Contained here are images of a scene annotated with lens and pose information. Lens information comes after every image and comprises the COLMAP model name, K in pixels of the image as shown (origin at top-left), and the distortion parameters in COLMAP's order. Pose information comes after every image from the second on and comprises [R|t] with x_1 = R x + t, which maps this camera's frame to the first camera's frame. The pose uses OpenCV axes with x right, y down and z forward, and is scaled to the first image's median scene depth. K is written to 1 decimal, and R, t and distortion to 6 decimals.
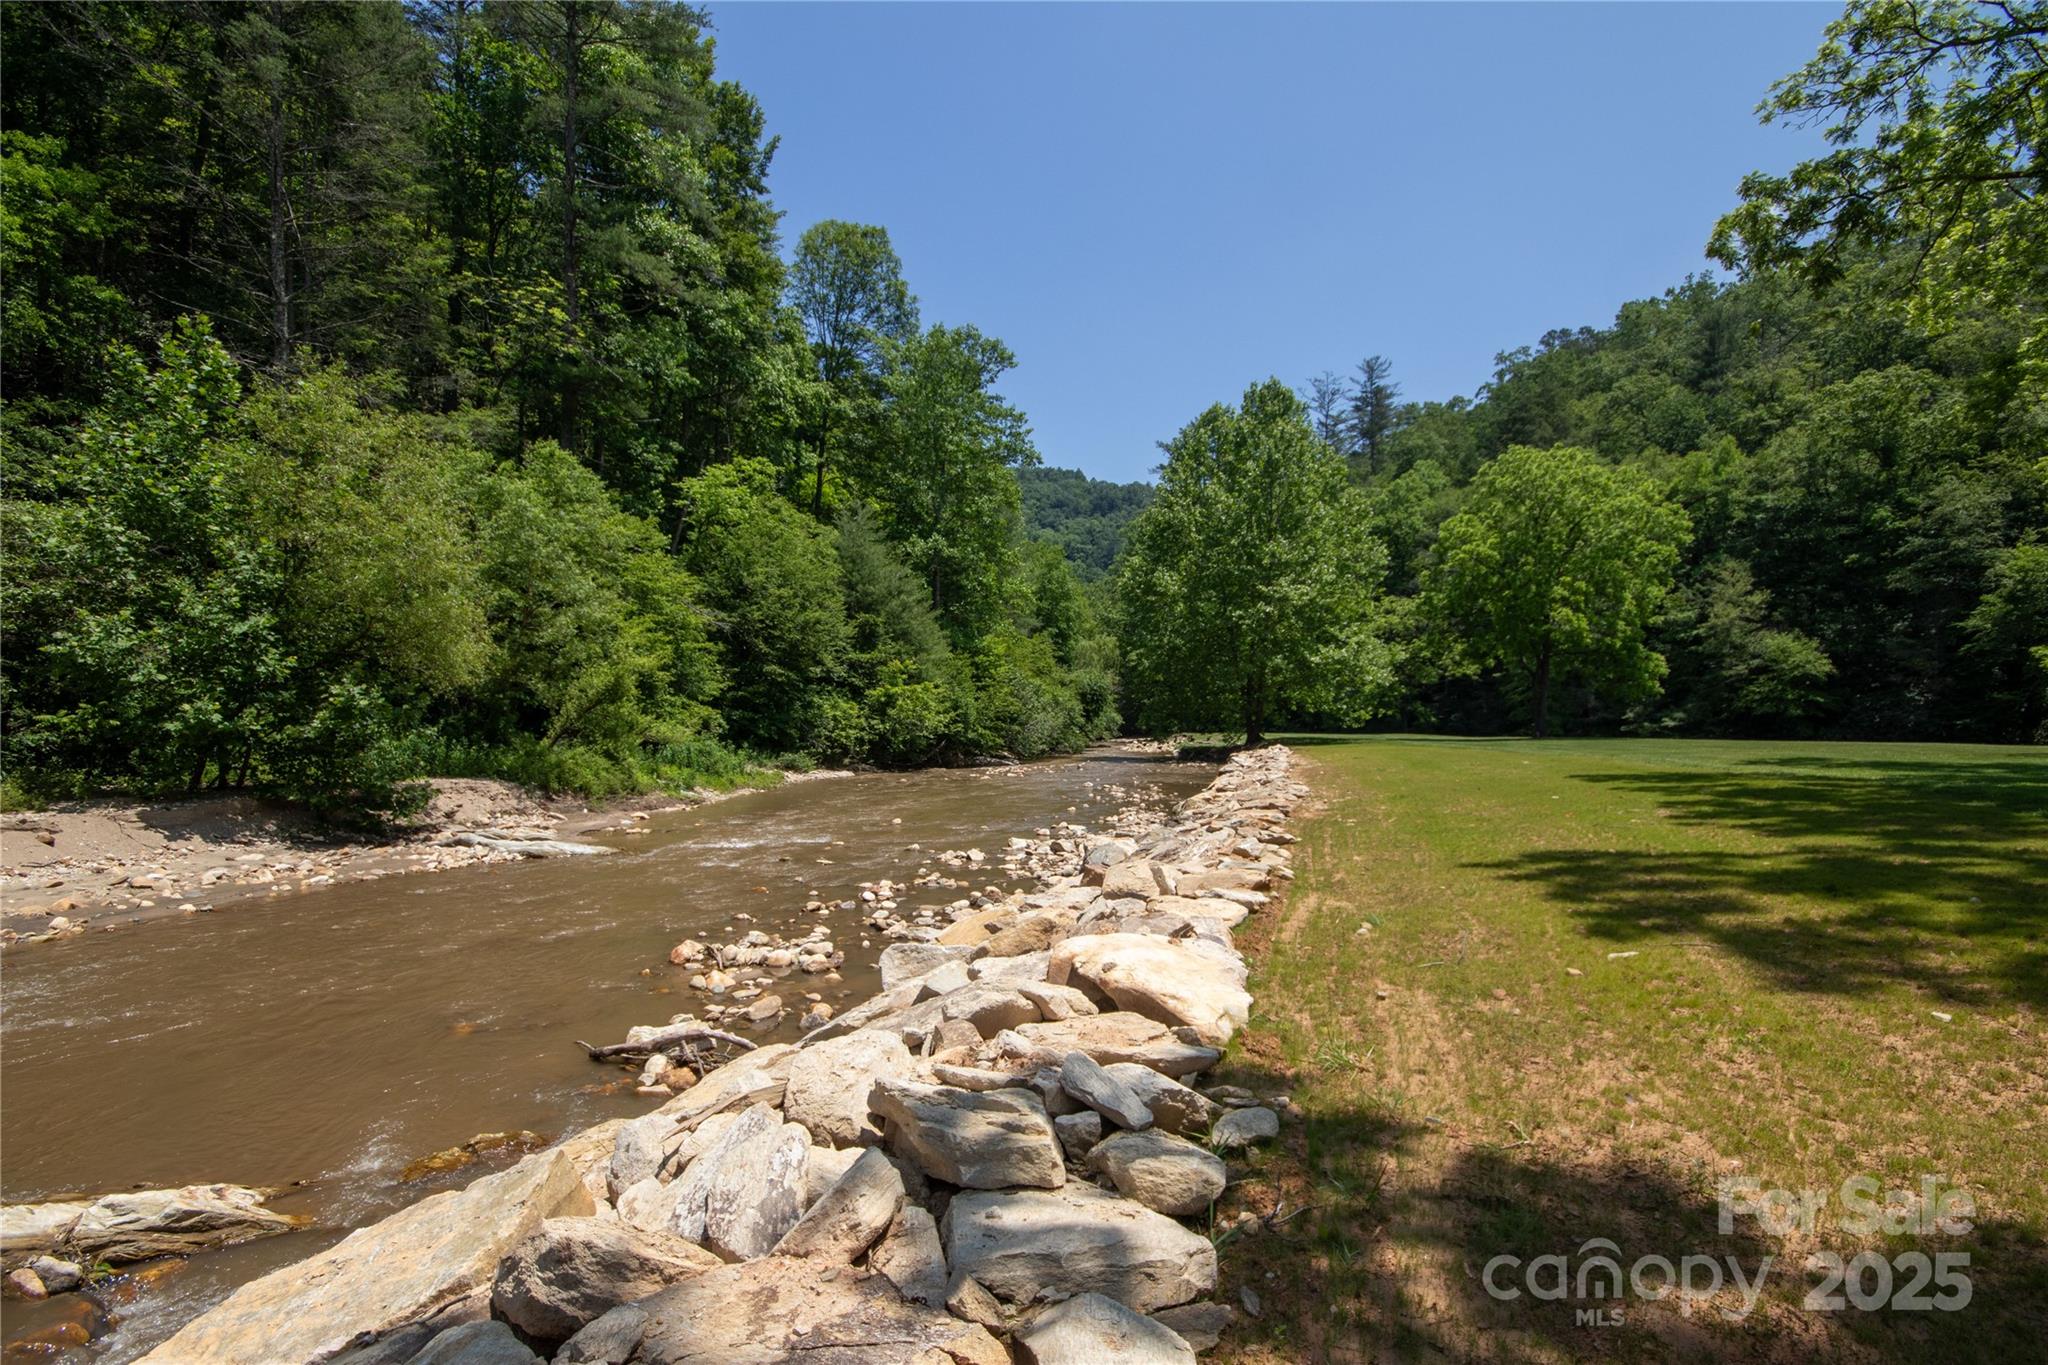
lens RADIAL K [[963.2, 0, 1037.3], [0, 963.2, 740.3], [0, 0, 1]] dist [0.004598, 0.000103]
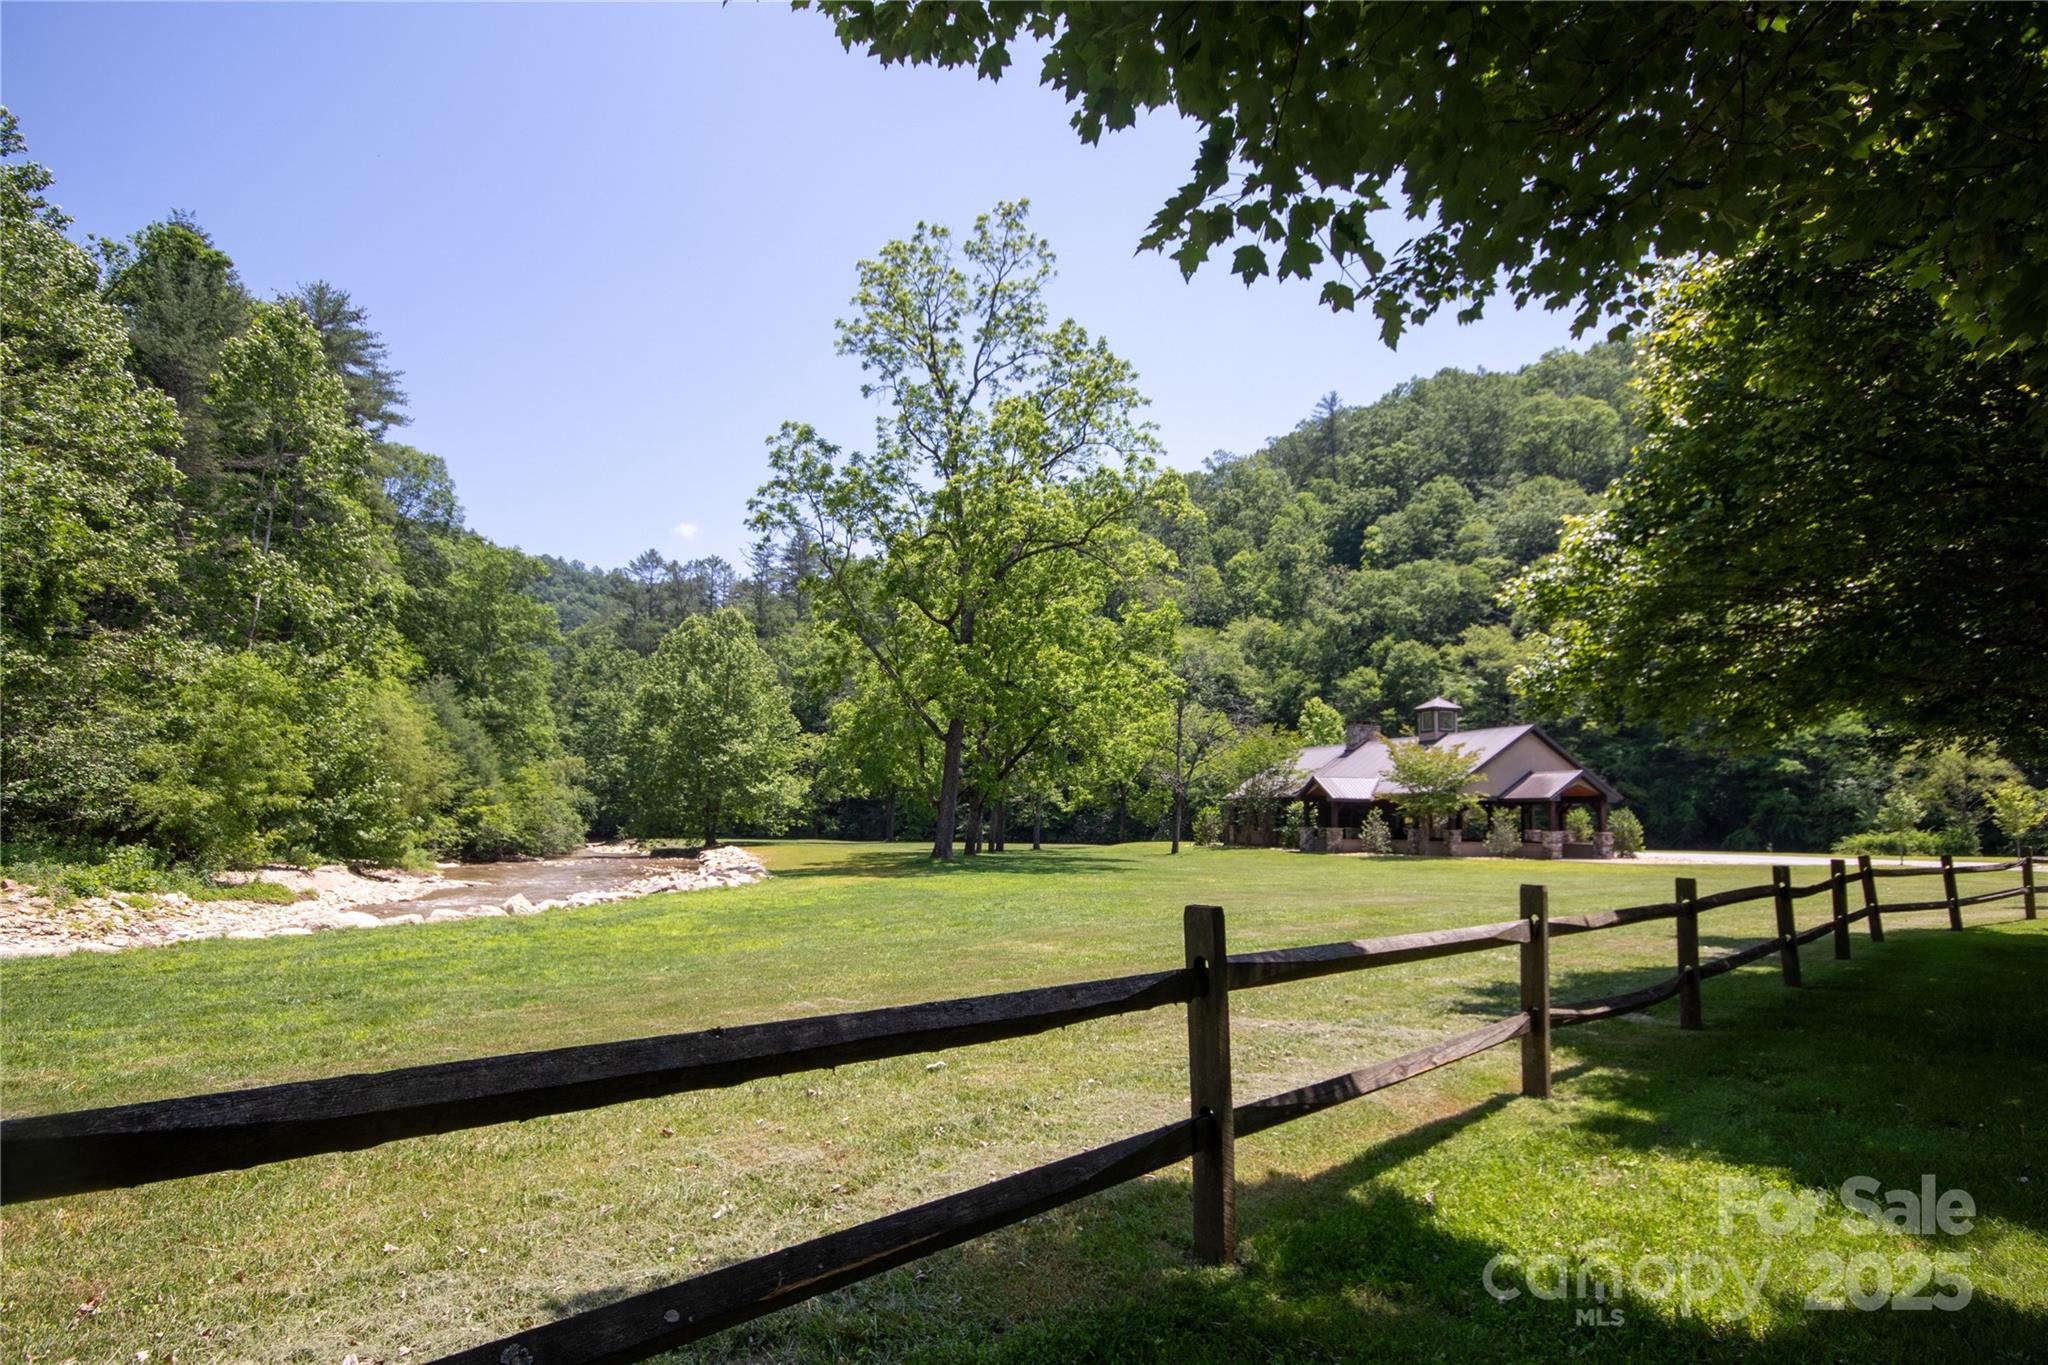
lens RADIAL K [[1056.3, 0, 1023.5], [0, 1056.3, 687.2], [0, 0, 1]] dist [0.006762, 0.000471]
pose [[0.855781, 0.072613, 0.512217, -0.226063], [0.006086, 0.988619, -0.150316, 0.010482], [-0.517302, 0.131755, 0.845600, -0.696239]]
